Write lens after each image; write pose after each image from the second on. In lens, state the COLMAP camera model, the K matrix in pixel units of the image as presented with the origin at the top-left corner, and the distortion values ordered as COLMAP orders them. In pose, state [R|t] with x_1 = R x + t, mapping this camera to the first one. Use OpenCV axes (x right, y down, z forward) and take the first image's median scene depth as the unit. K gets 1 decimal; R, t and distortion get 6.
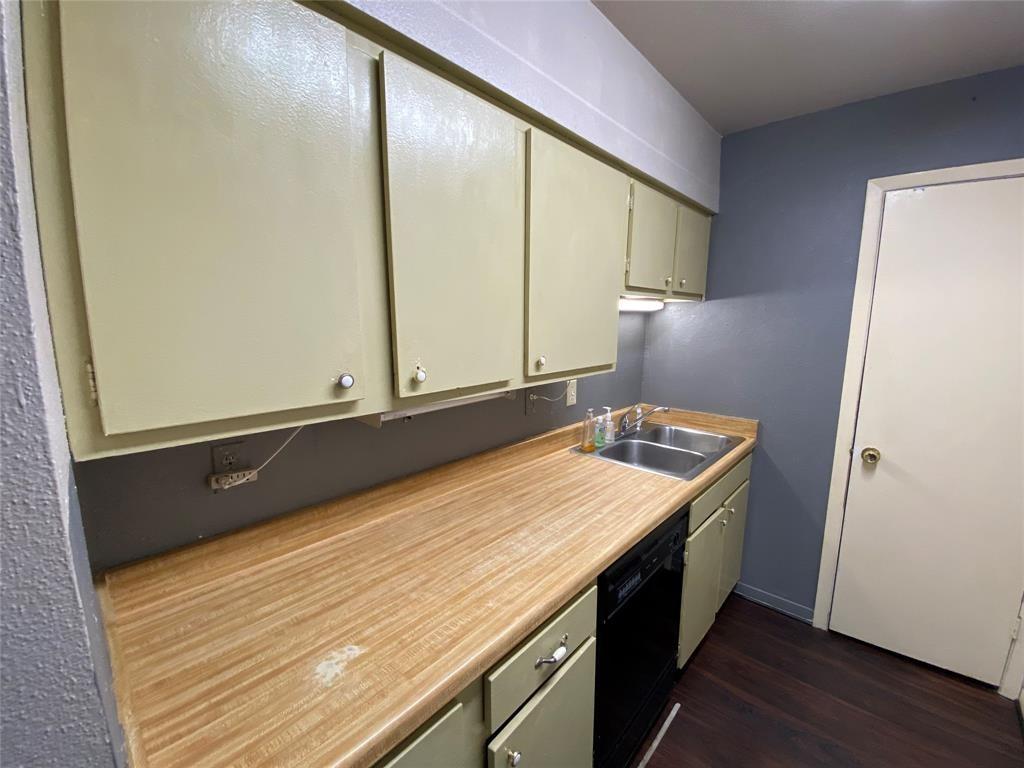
lens RADIAL K [[415.4, 0, 508.2], [0, 415.4, 383.4], [0, 0, 1]] dist [0.028113, -0.025192]
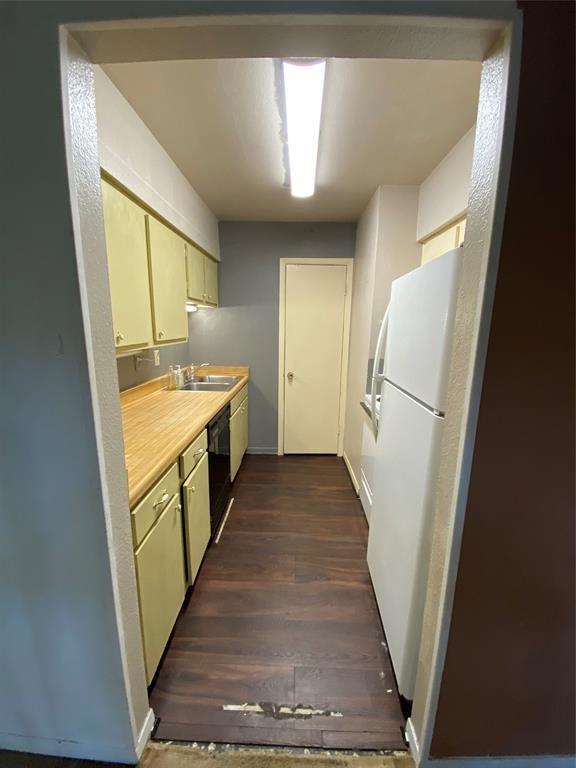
lens RADIAL K [[311.5, 0, 290.9], [0, 311.5, 384.9], [0, 0, 1]] dist [0.028113, -0.025192]
pose [[0.747009, -0.116907, 0.654454, -0.461968], [0.085901, 0.993138, 0.079358, 0.122890], [-0.659241, -0.003063, 0.751926, -0.520161]]
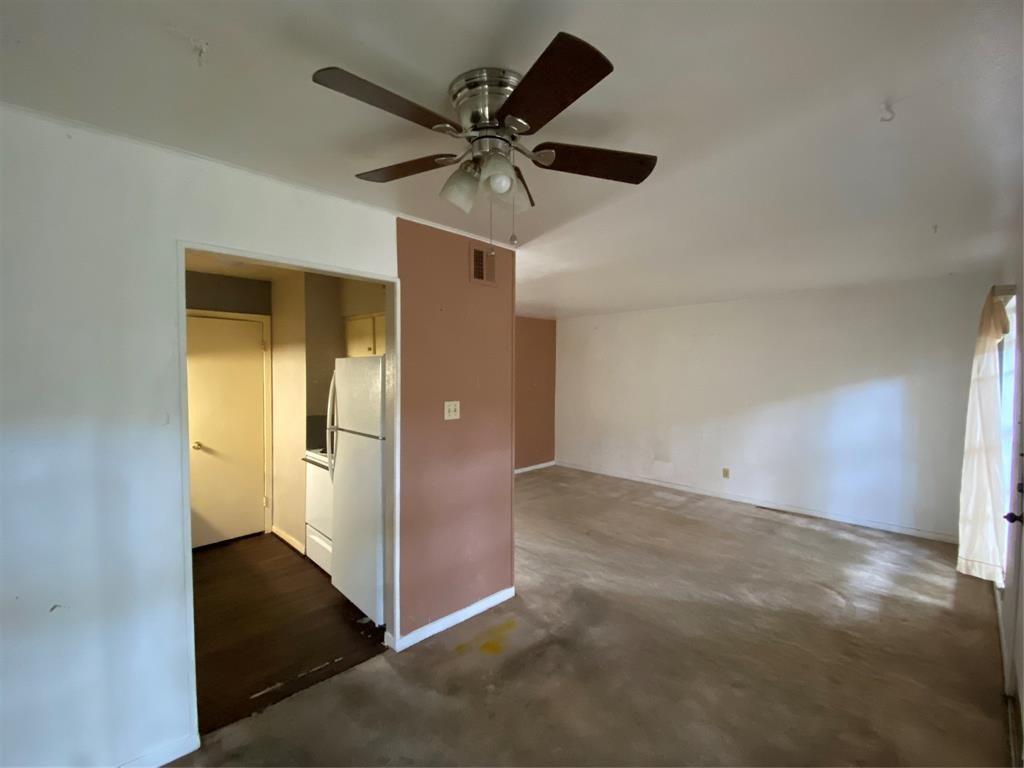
lens RADIAL K [[449.5, 0, 512.0], [0, 449.5, 384.0], [0, 0, 1]] dist [0.000806, 0.000053]
pose [[0.046212, -0.027798, 0.998545, -1.757560], [0.143019, 0.989499, 0.020927, 0.073817], [-0.988640, 0.141844, 0.049703, -0.922591]]
